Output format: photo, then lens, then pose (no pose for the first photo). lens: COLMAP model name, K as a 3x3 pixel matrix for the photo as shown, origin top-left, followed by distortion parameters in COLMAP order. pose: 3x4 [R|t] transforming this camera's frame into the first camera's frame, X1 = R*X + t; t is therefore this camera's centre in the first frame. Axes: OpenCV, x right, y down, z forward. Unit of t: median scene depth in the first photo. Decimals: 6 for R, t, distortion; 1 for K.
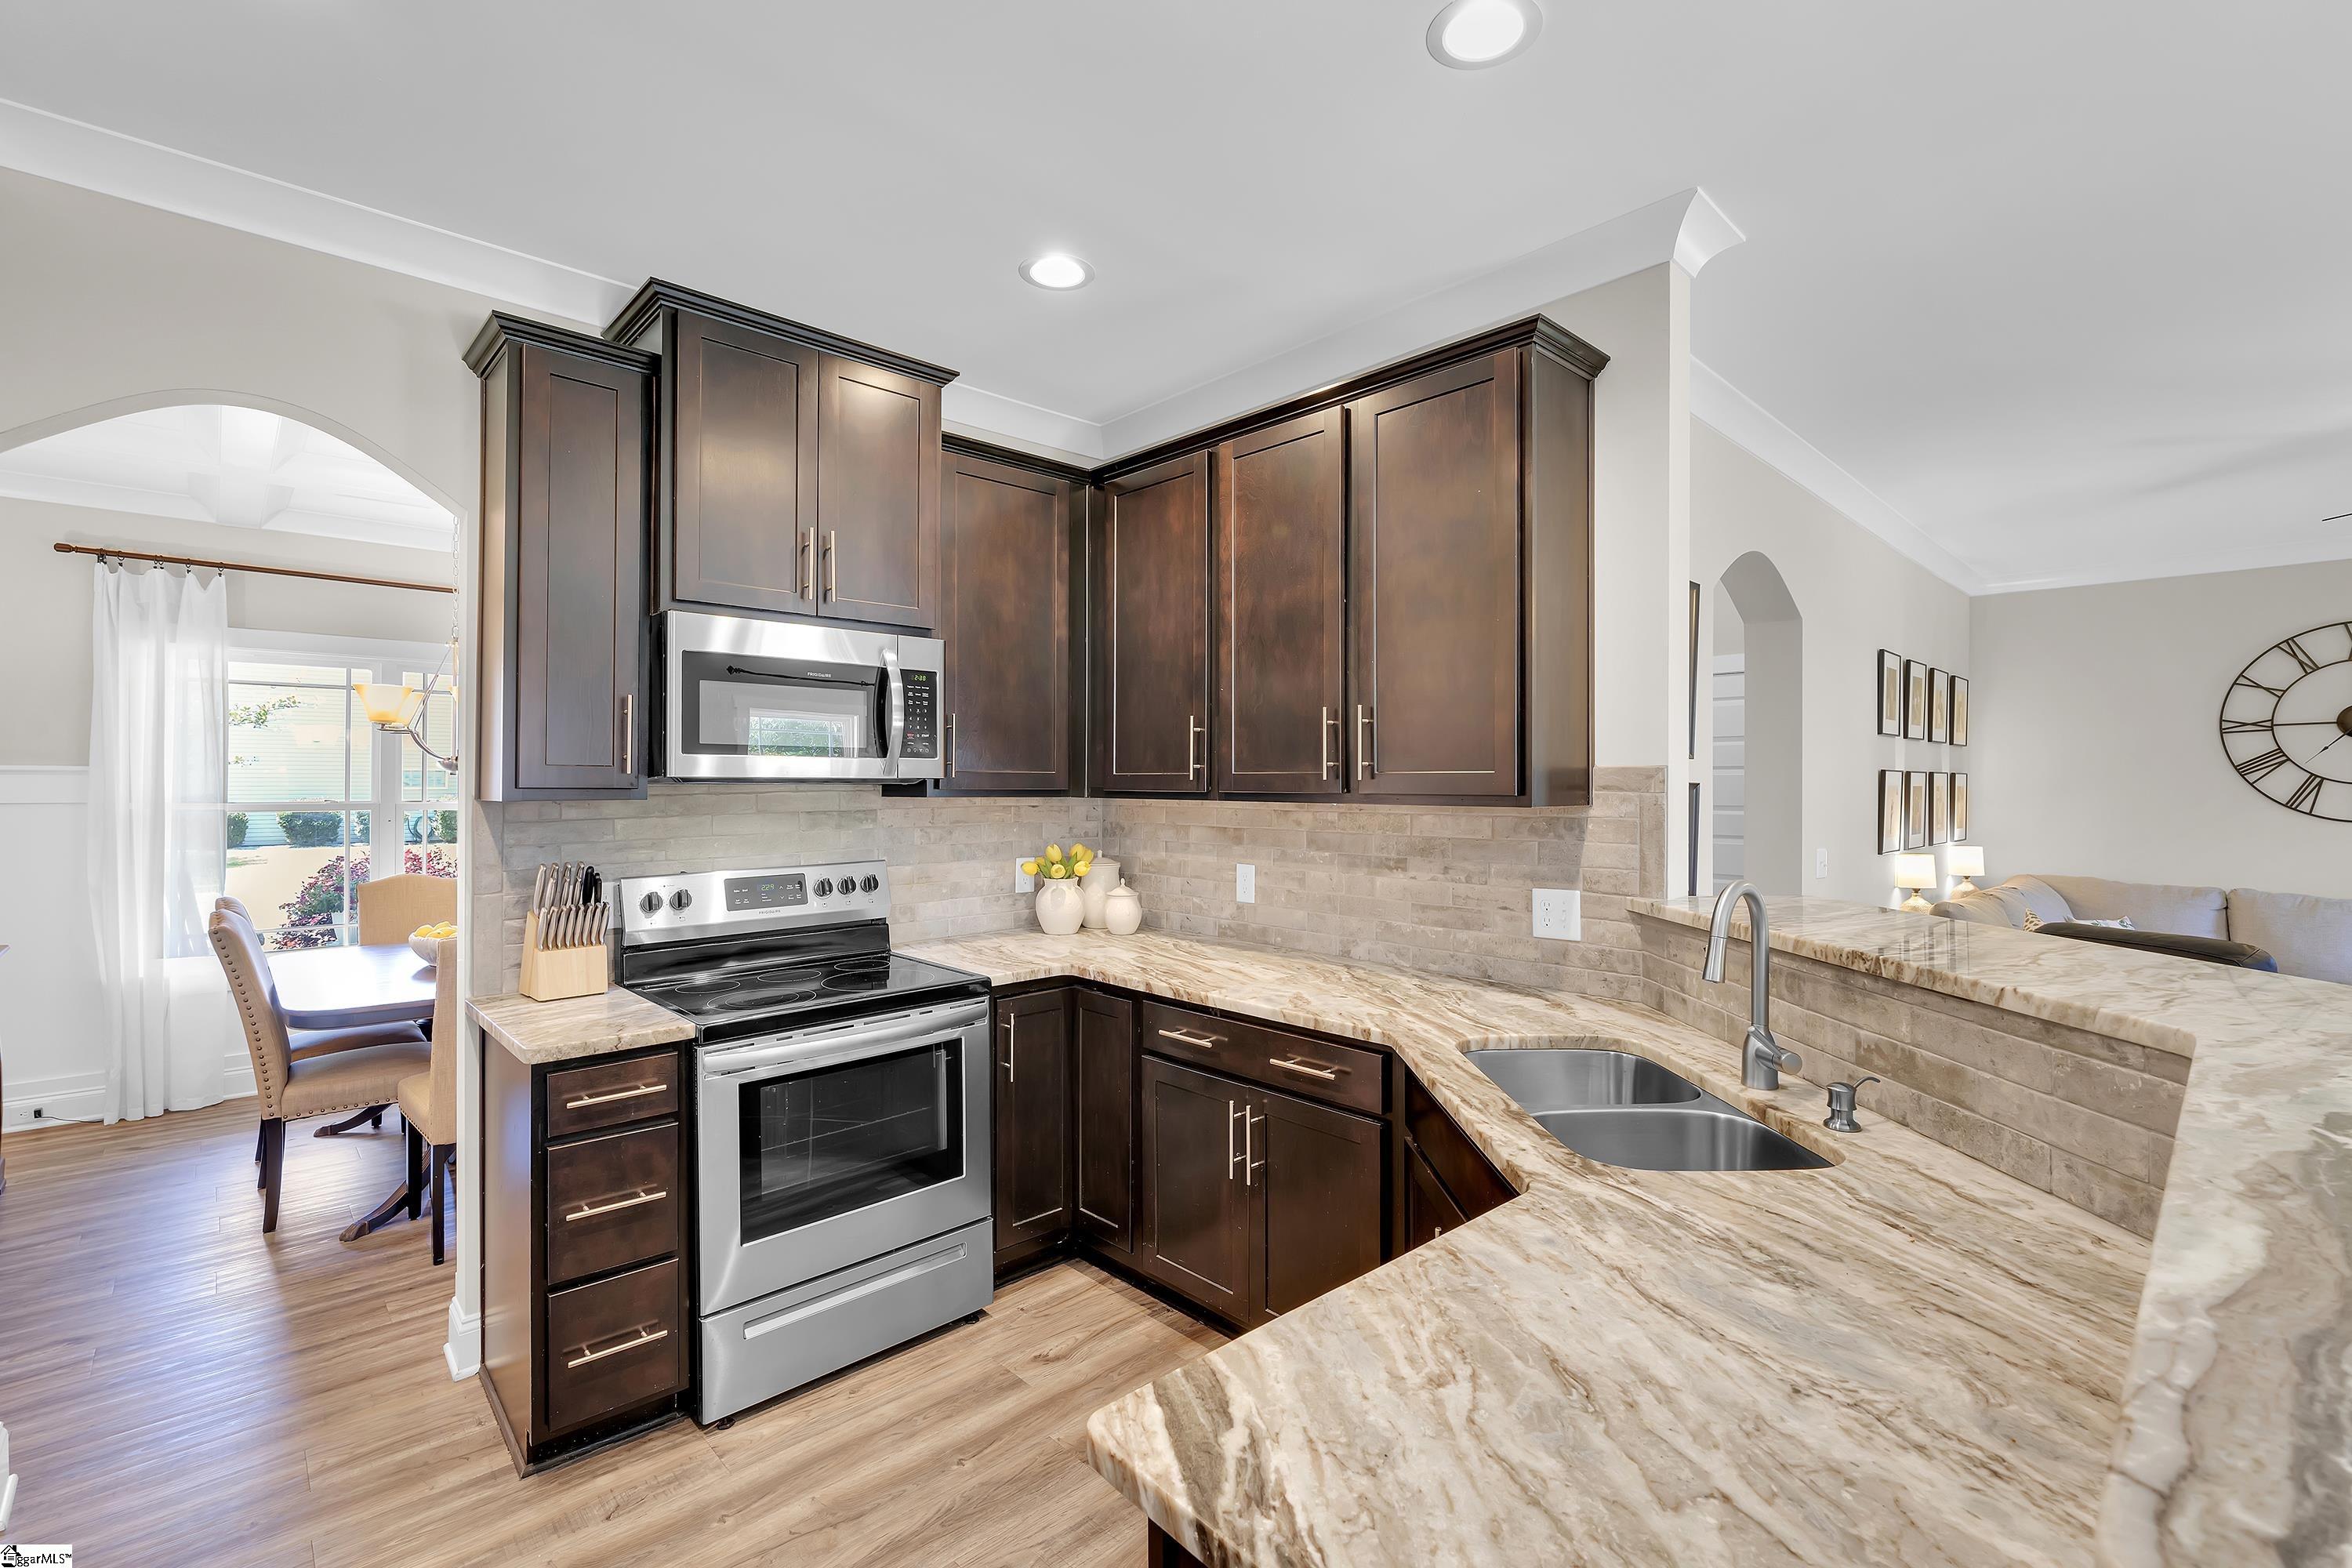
lens RADIAL K [[1021.2, 0, 1176.4], [0, 1021.2, 782.2], [0, 0, 1]] dist [-0.007955, -0.000139]
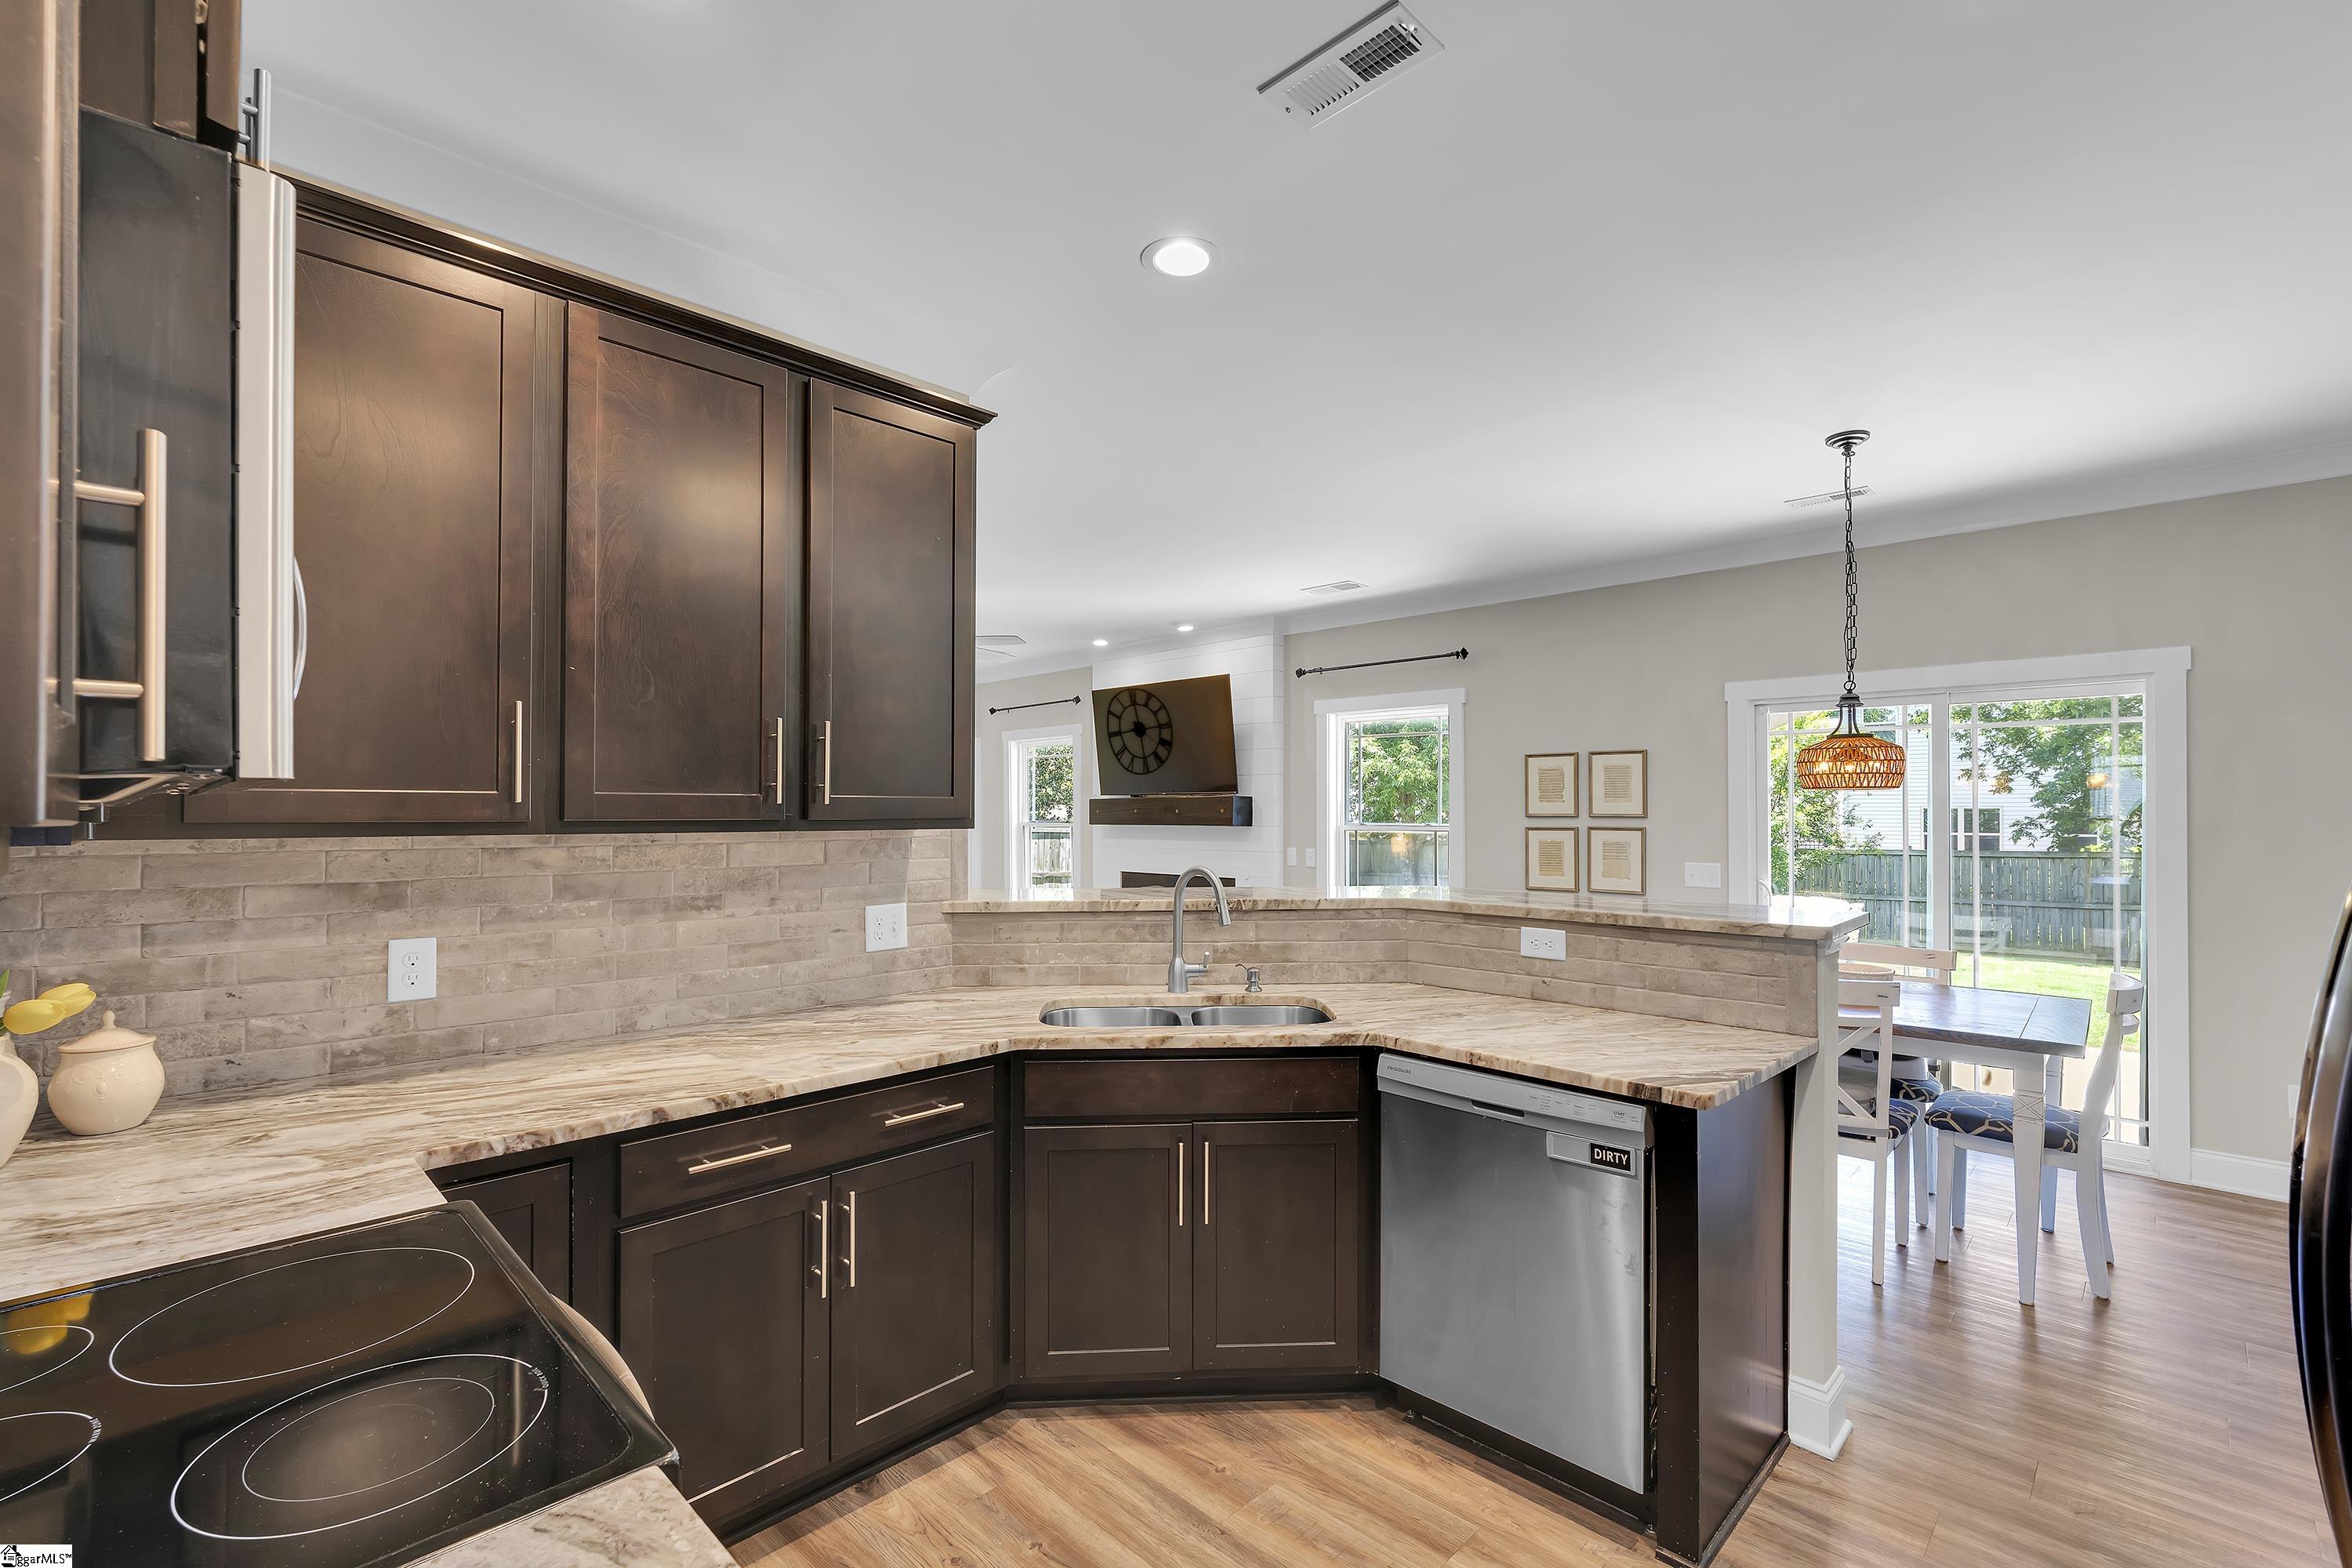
lens RADIAL K [[1021.2, 0, 1177.2], [0, 1021.2, 802.1], [0, 0, 1]] dist [-0.007955, -0.000139]
pose [[-0.030441, 0.005440, 0.999522, -0.614416], [-0.000204, 0.999985, -0.005449, 0.000432], [-0.999537, -0.000370, -0.030440, 0.599029]]
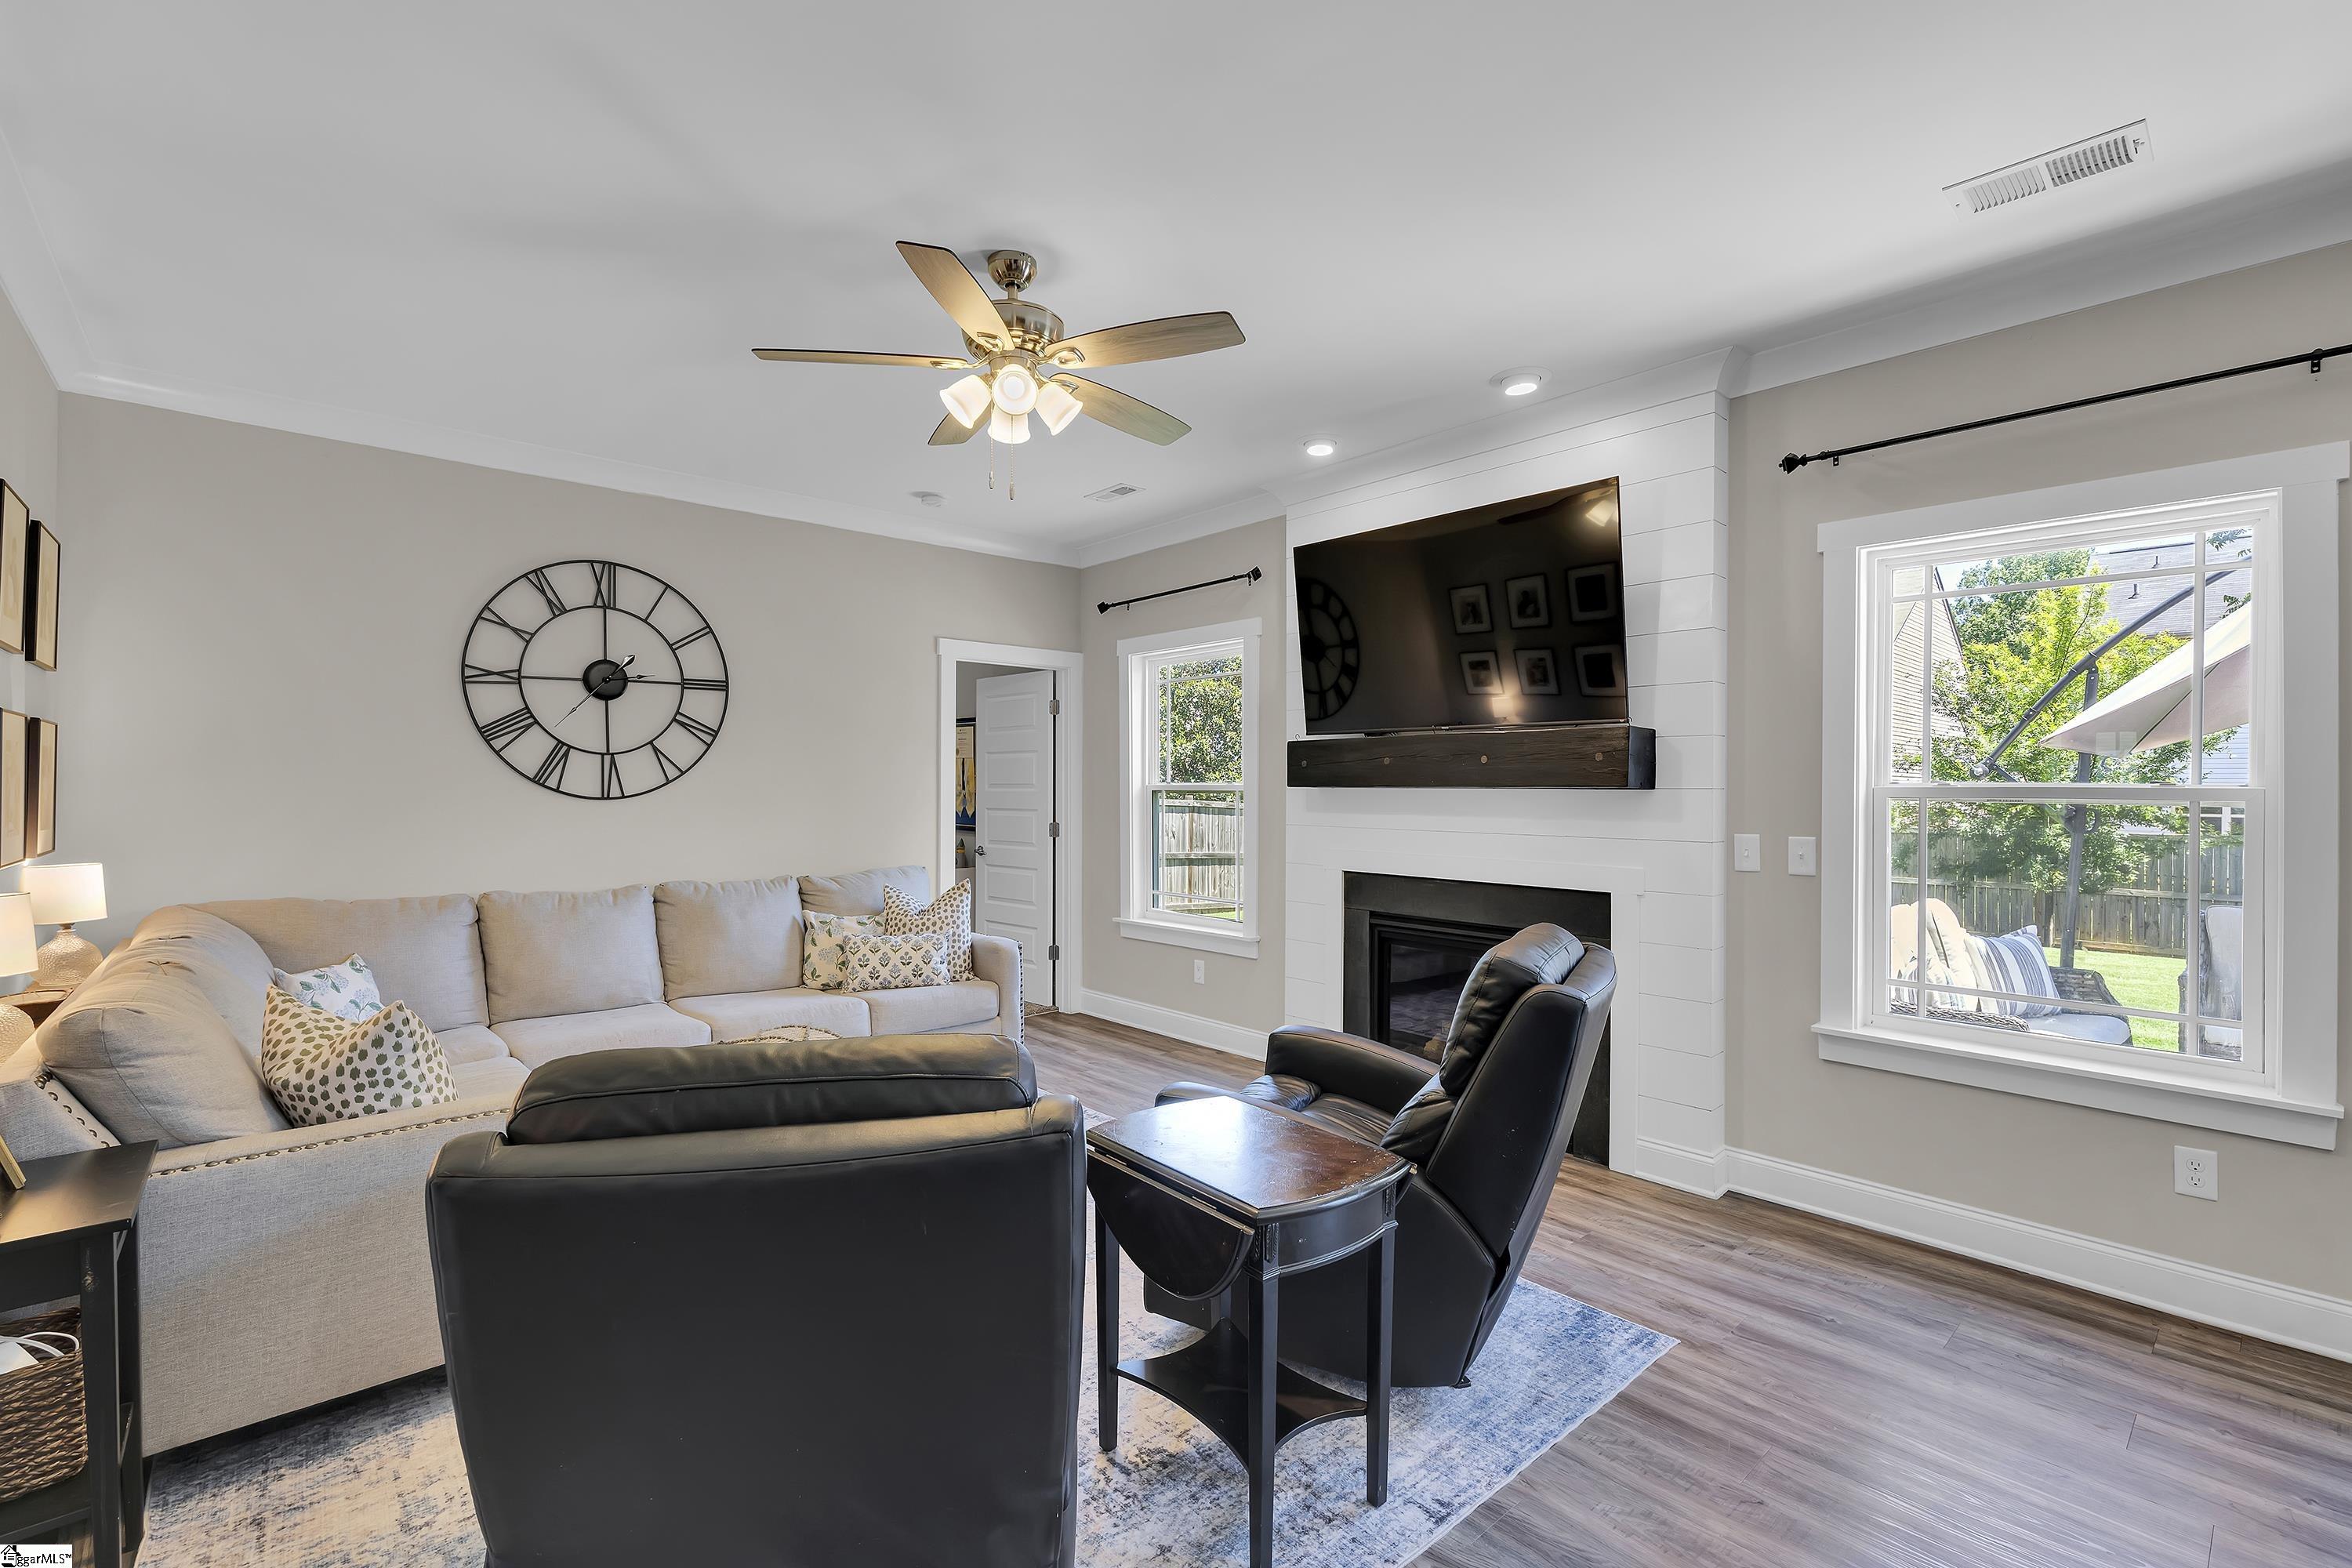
lens RADIAL K [[1021.2, 0, 1173.2], [0, 1021.2, 785.1], [0, 0, 1]] dist [-0.007955, -0.000139]
pose [[0.035558, -0.003469, 0.999362, 0.592877], [-0.005451, 0.999978, 0.003665, 0.038697], [-0.999353, -0.005578, 0.035539, 0.869405]]
